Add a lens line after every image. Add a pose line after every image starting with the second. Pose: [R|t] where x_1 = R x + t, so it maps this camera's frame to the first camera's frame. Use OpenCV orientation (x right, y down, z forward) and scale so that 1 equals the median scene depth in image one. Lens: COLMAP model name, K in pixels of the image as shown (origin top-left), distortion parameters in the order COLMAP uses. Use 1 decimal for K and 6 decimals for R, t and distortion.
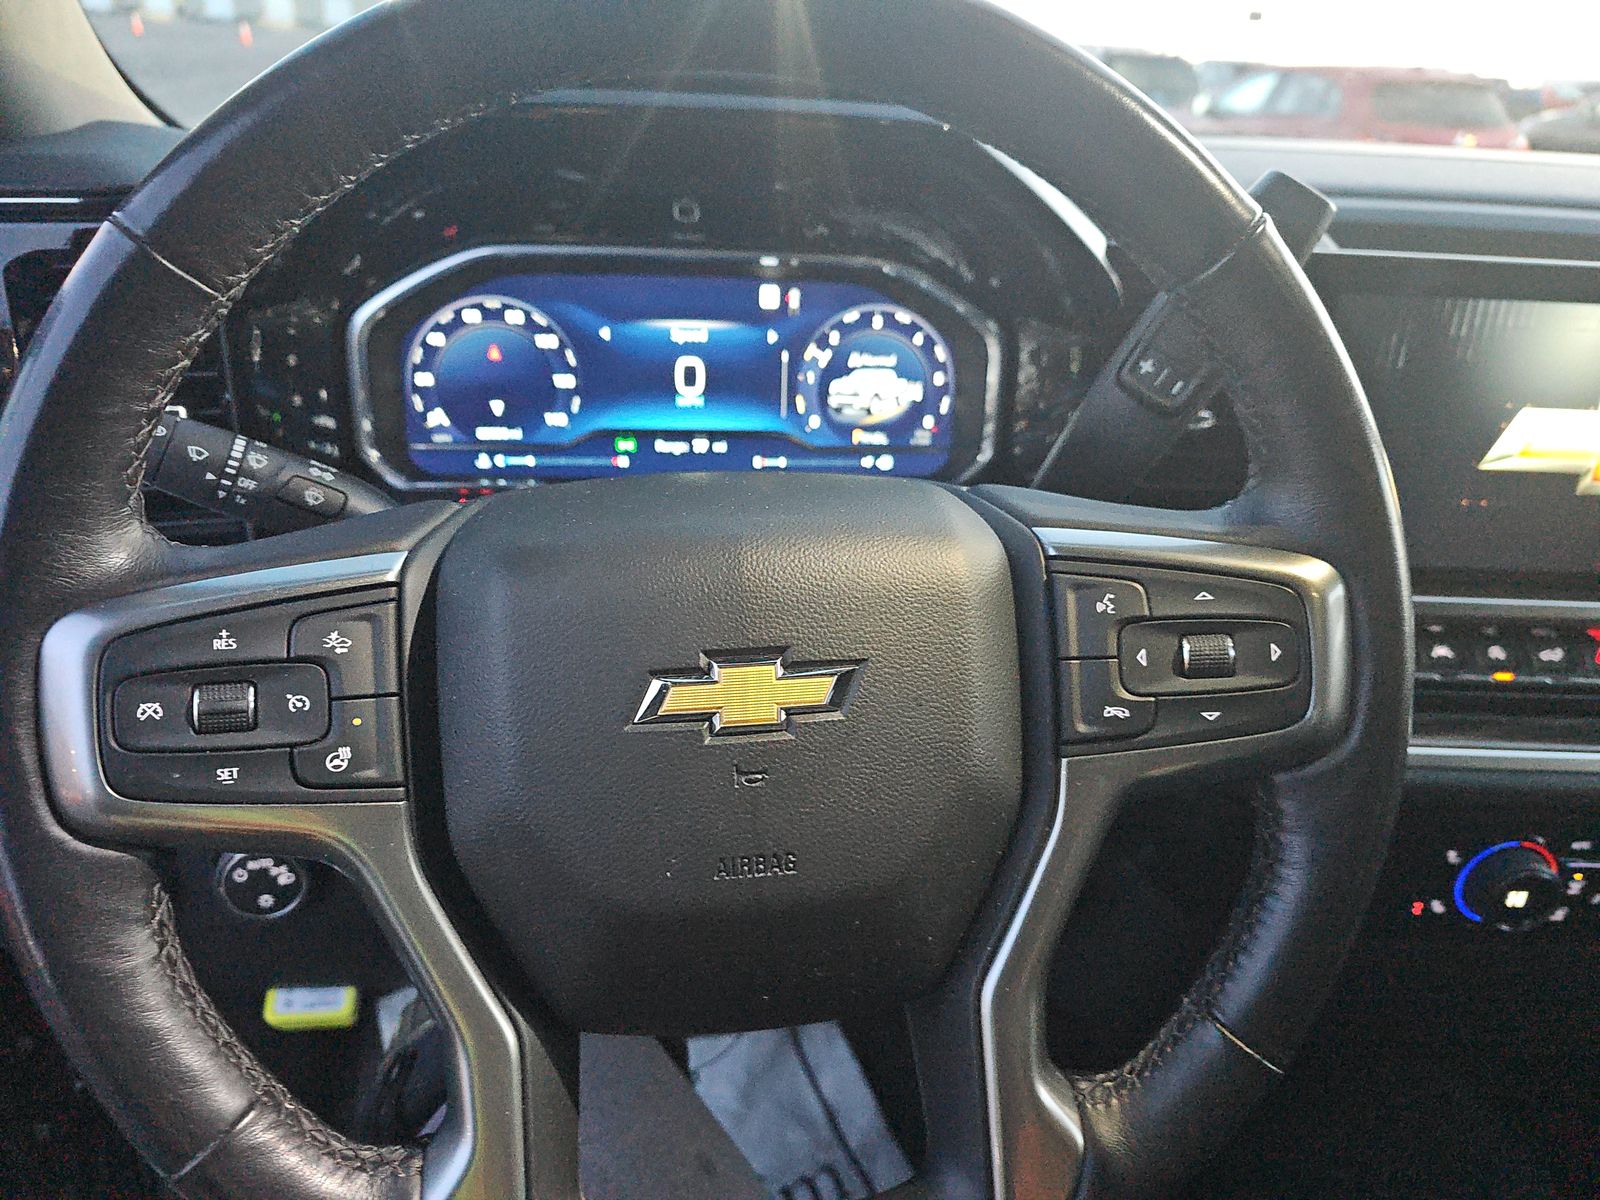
lens RADIAL K [[1066.3, 0, 803.1], [0, 1066.3, 604.8], [0, 0, 1]] dist [0.056881, -0.071627]
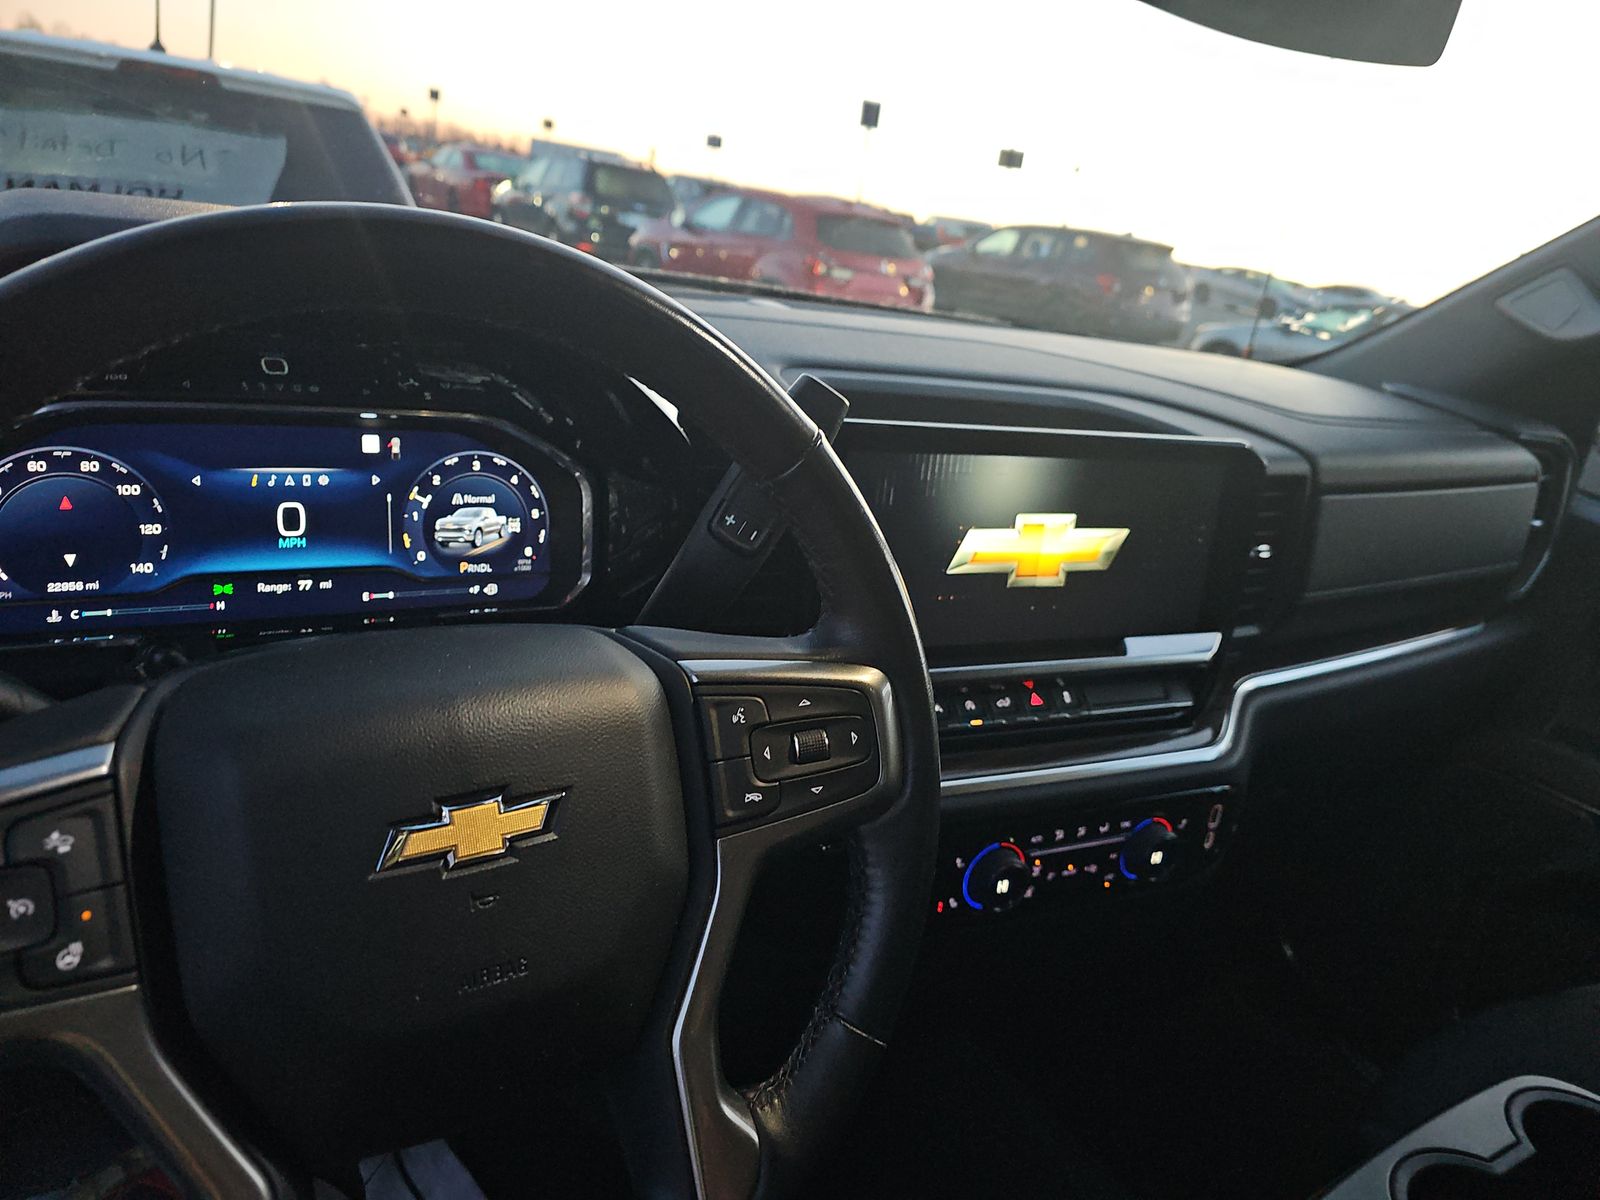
lens RADIAL K [[1066.3, 0, 803.1], [0, 1066.3, 604.8], [0, 0, 1]] dist [0.056881, -0.071627]
pose [[0.900129, -0.065757, 0.430633, -0.119683], [0.094349, 0.994506, -0.045353, -0.041461], [-0.425285, 0.081454, 0.901387, -0.135417]]
